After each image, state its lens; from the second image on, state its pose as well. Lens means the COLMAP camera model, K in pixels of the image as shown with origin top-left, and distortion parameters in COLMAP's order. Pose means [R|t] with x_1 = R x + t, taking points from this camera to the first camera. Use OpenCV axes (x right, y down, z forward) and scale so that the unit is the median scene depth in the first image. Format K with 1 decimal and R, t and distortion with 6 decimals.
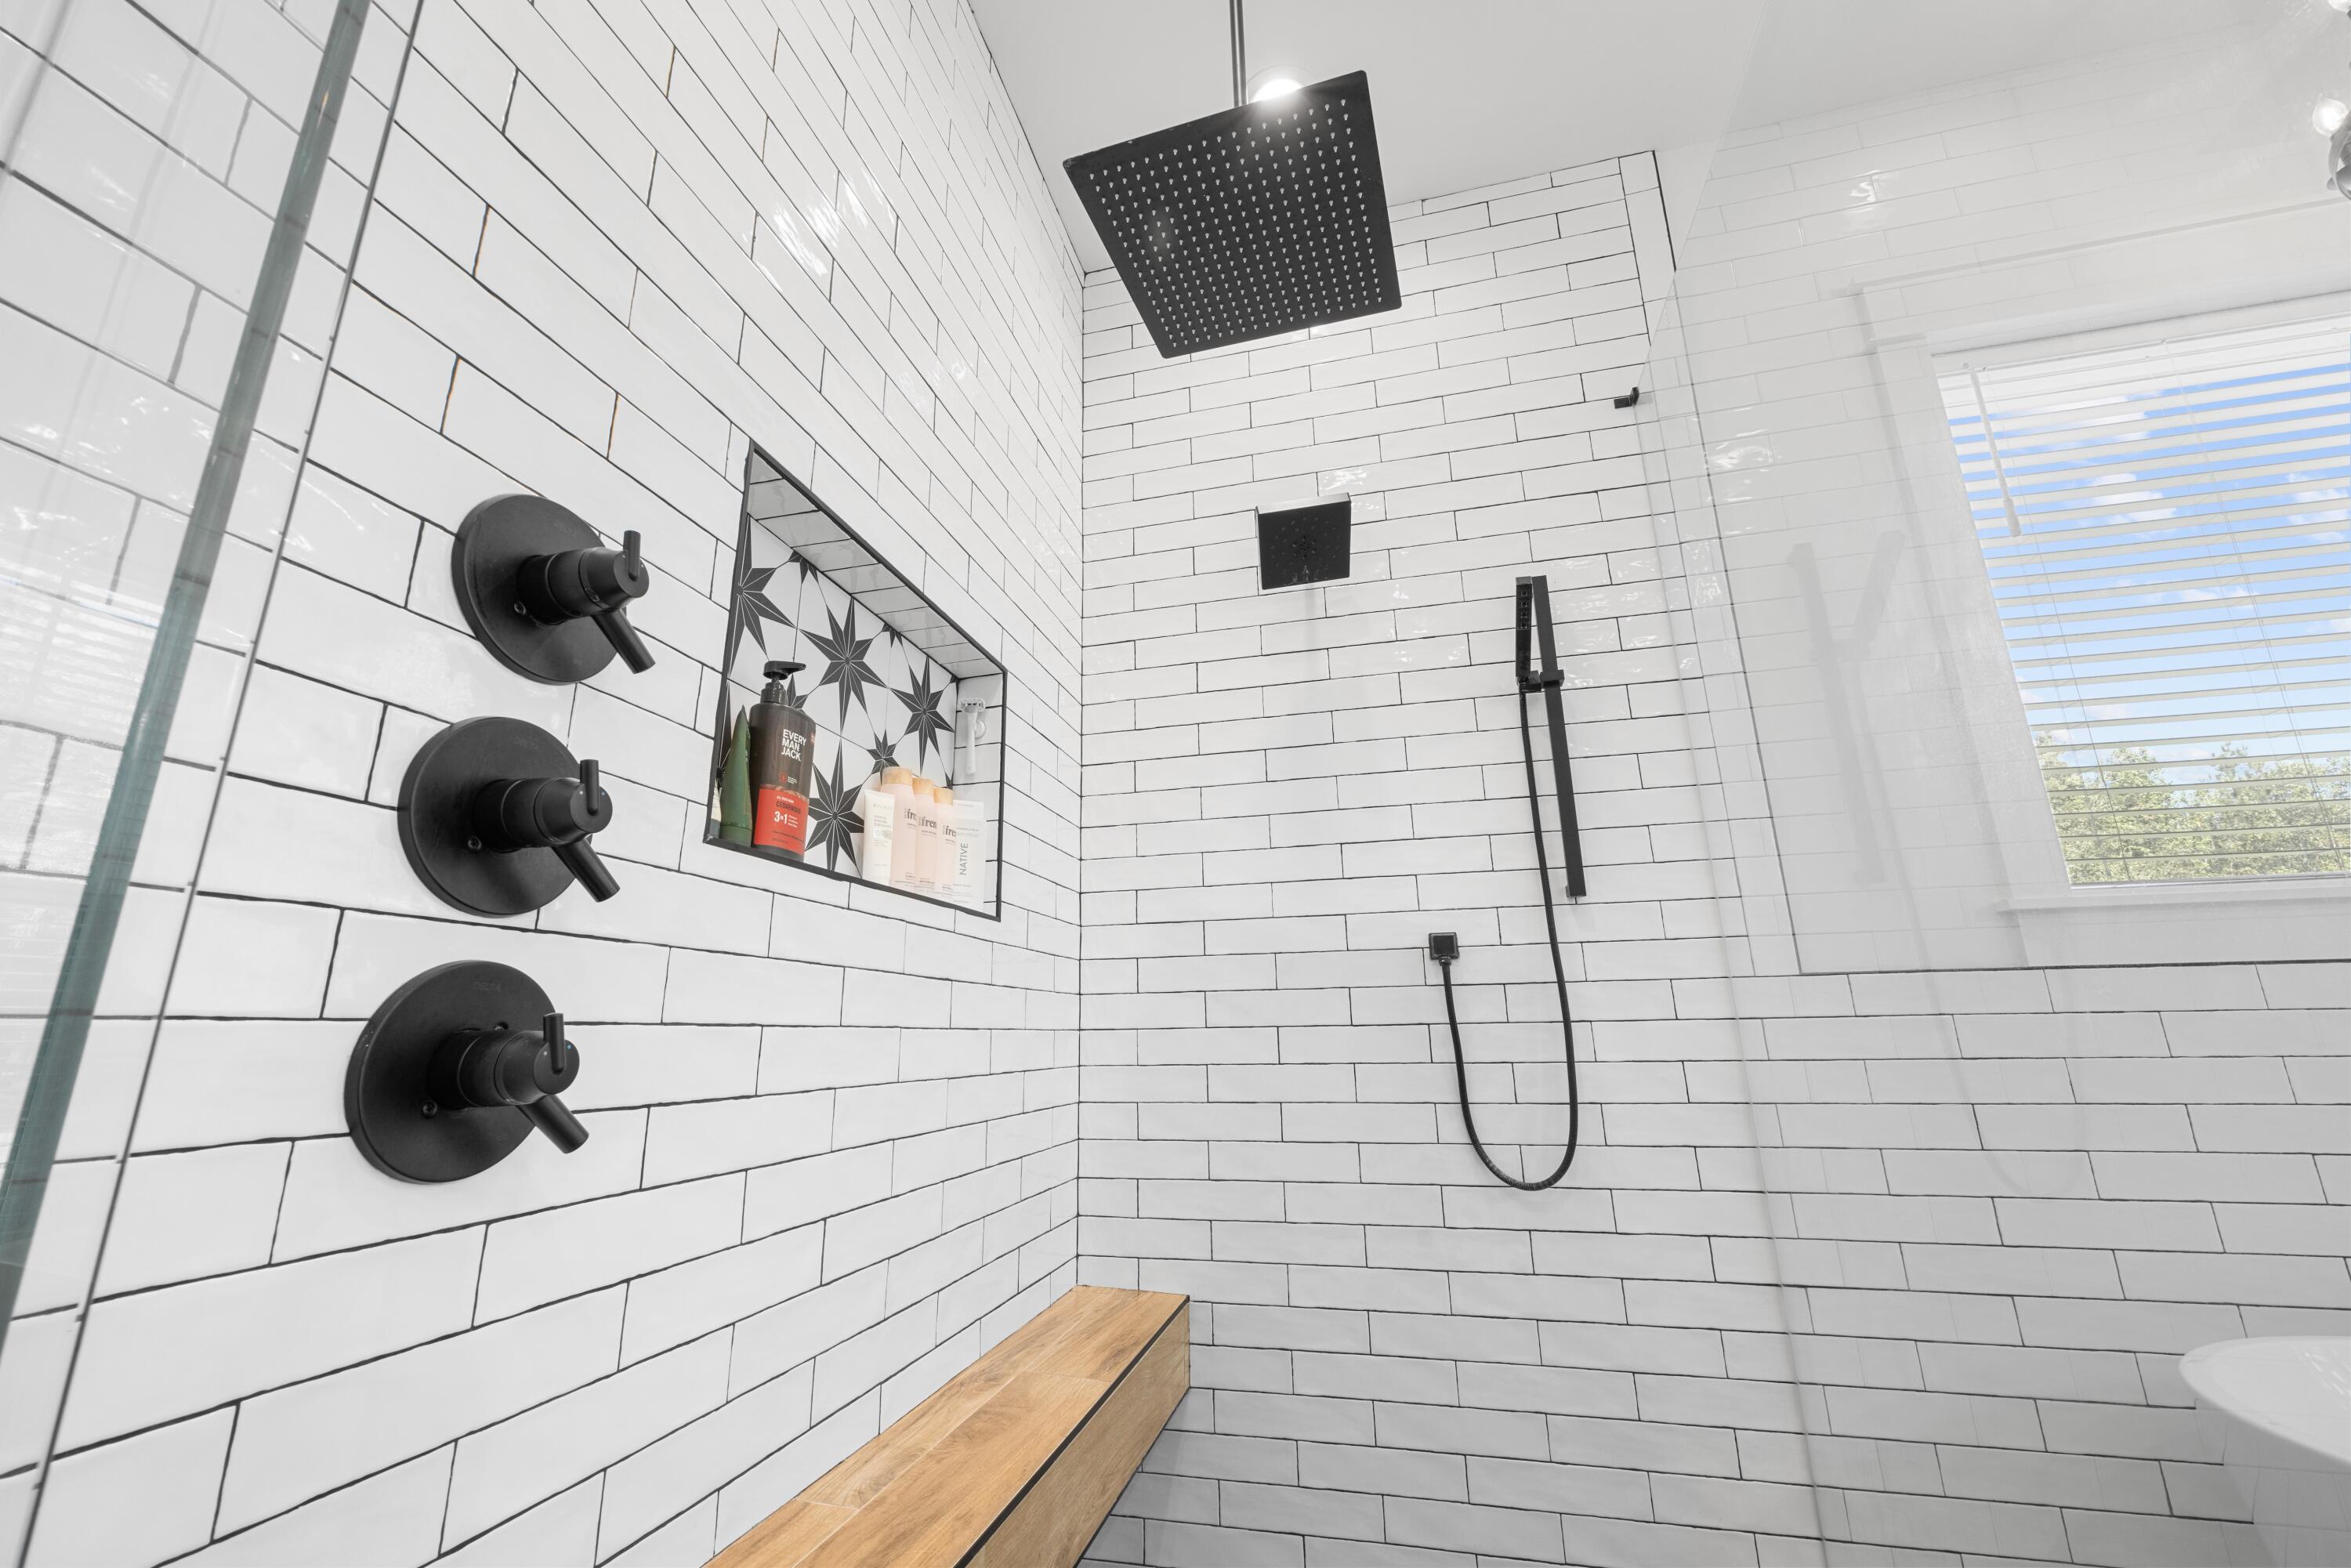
lens RADIAL K [[956.4, 0, 1169.9], [0, 956.4, 785.6], [0, 0, 1]] dist [0.000521, -0.000102]
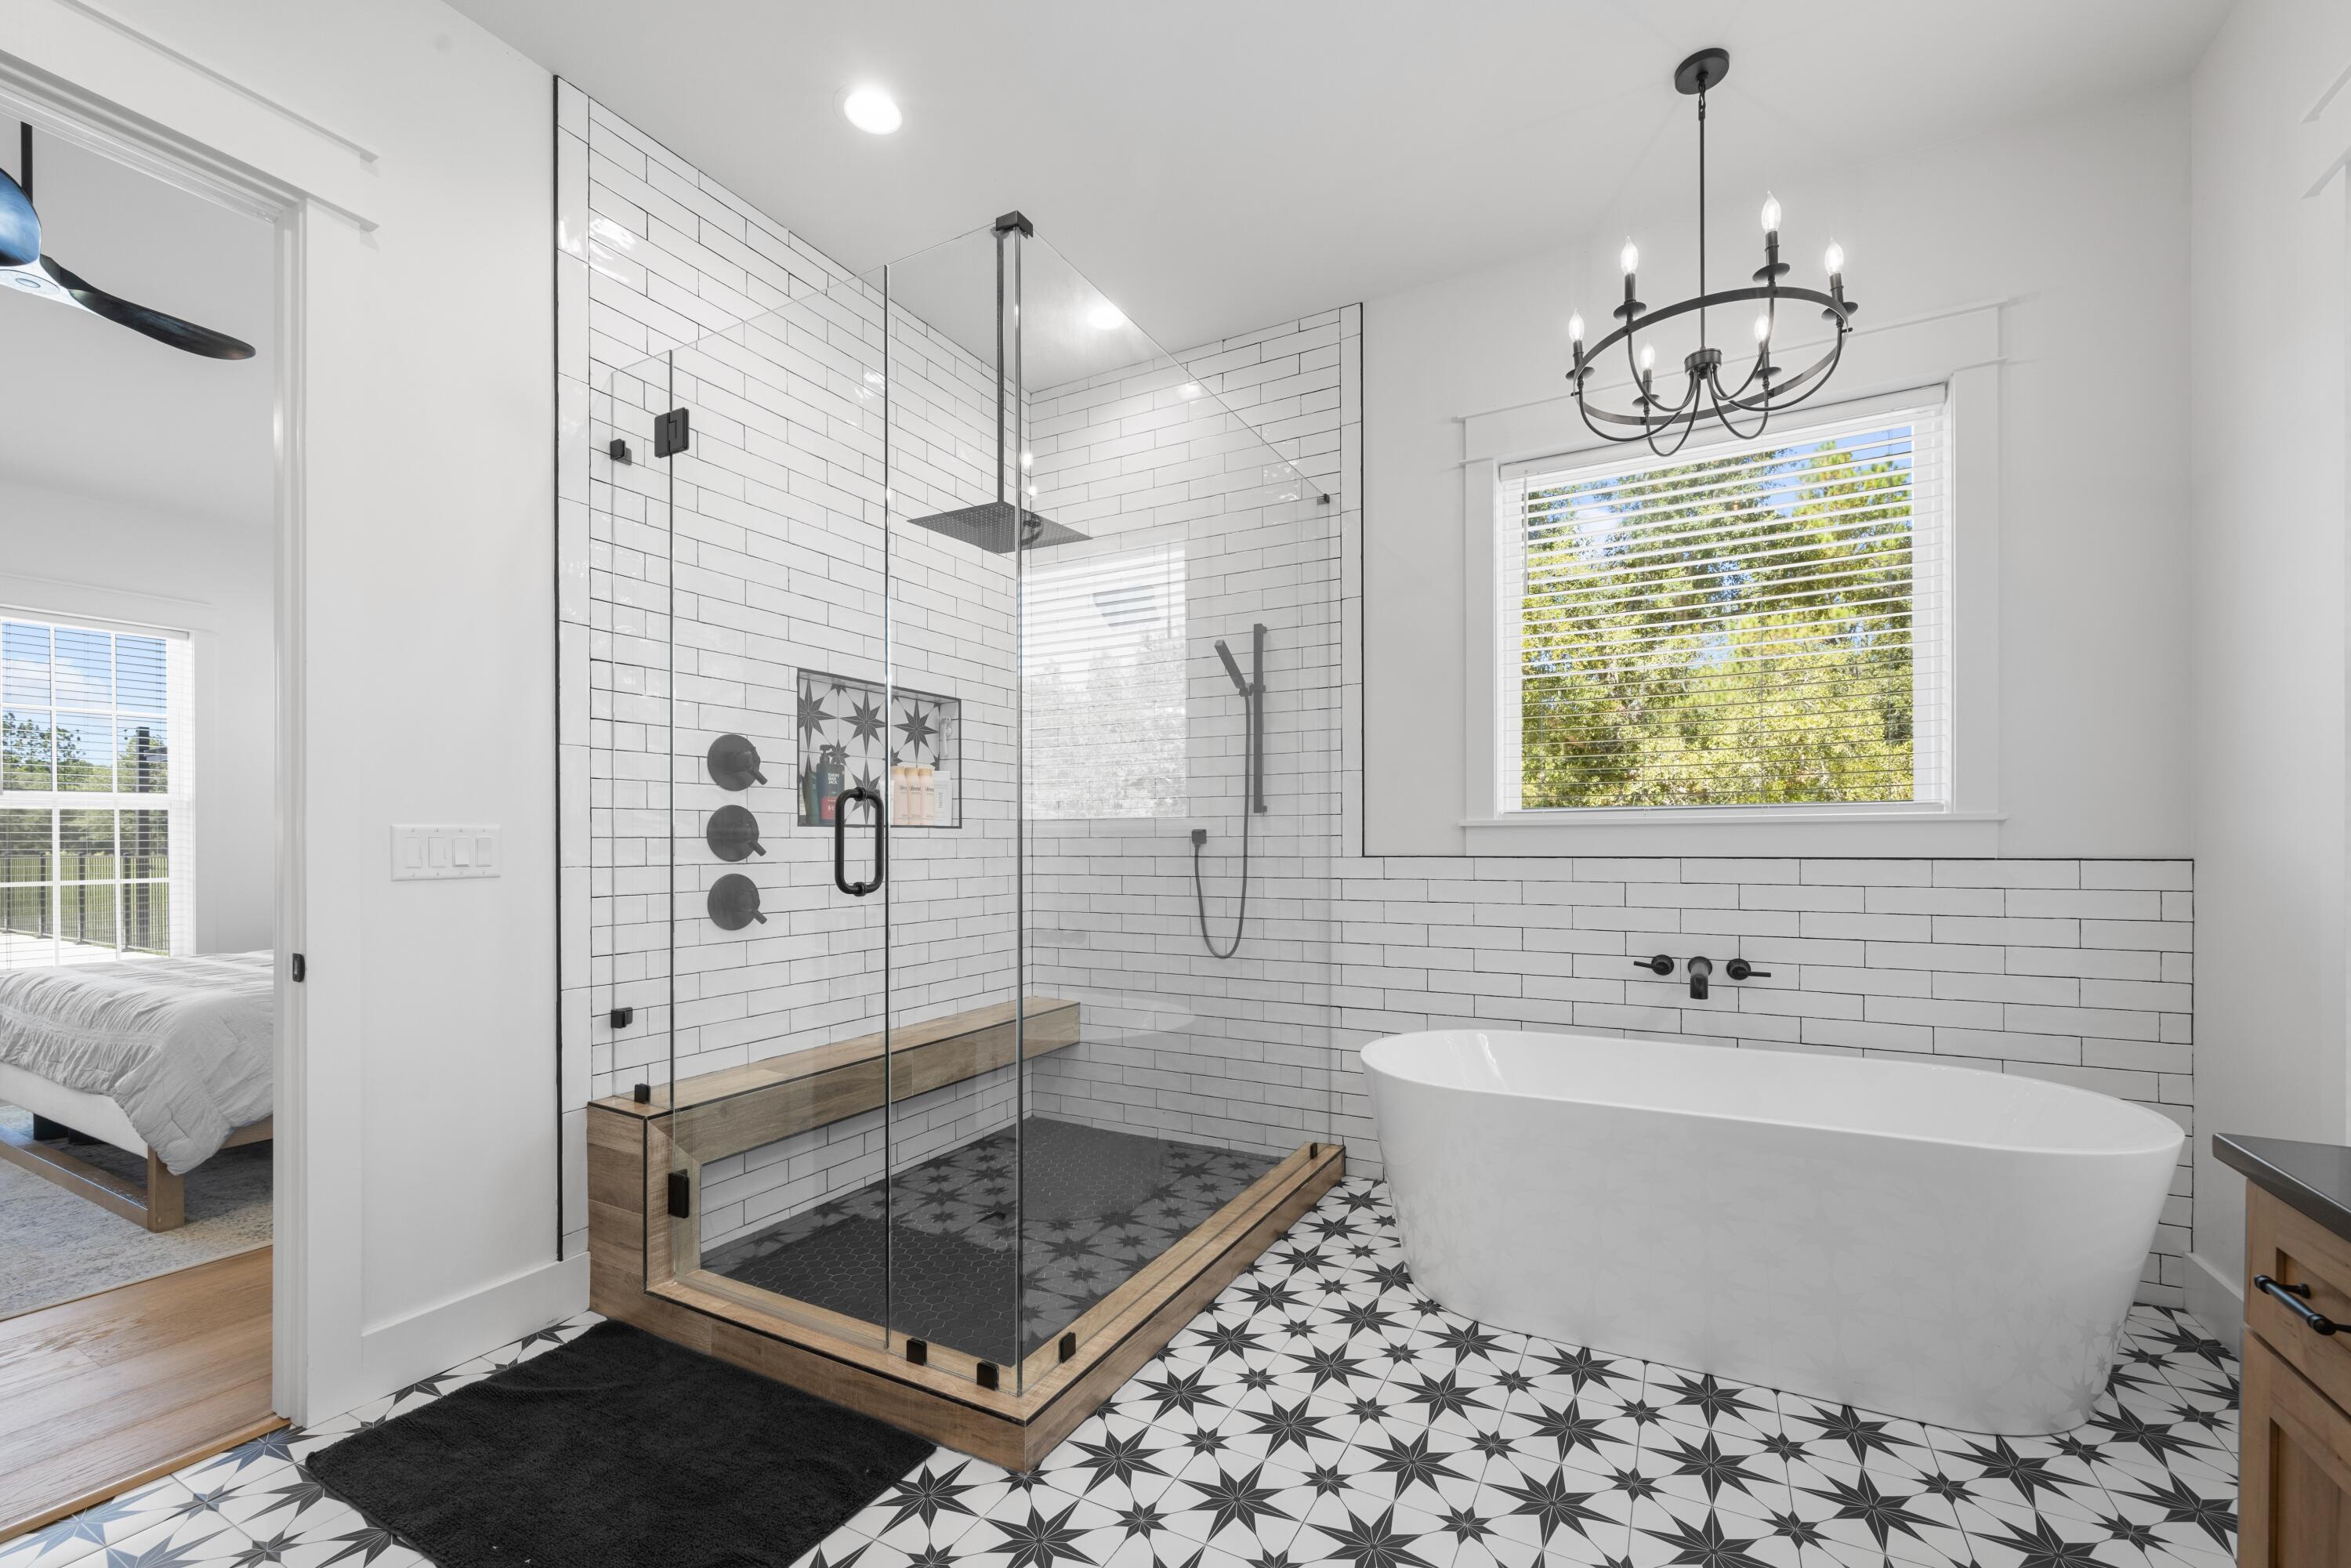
lens RADIAL K [[956.4, 0, 1161.9], [0, 956.4, 846.6], [0, 0, 1]] dist [0.000521, -0.000102]
pose [[0.970291, 0.010351, -0.241720, 0.734299], [0.052969, 0.965758, 0.253982, -0.318776], [0.236072, -0.259240, 0.936517, -0.843308]]
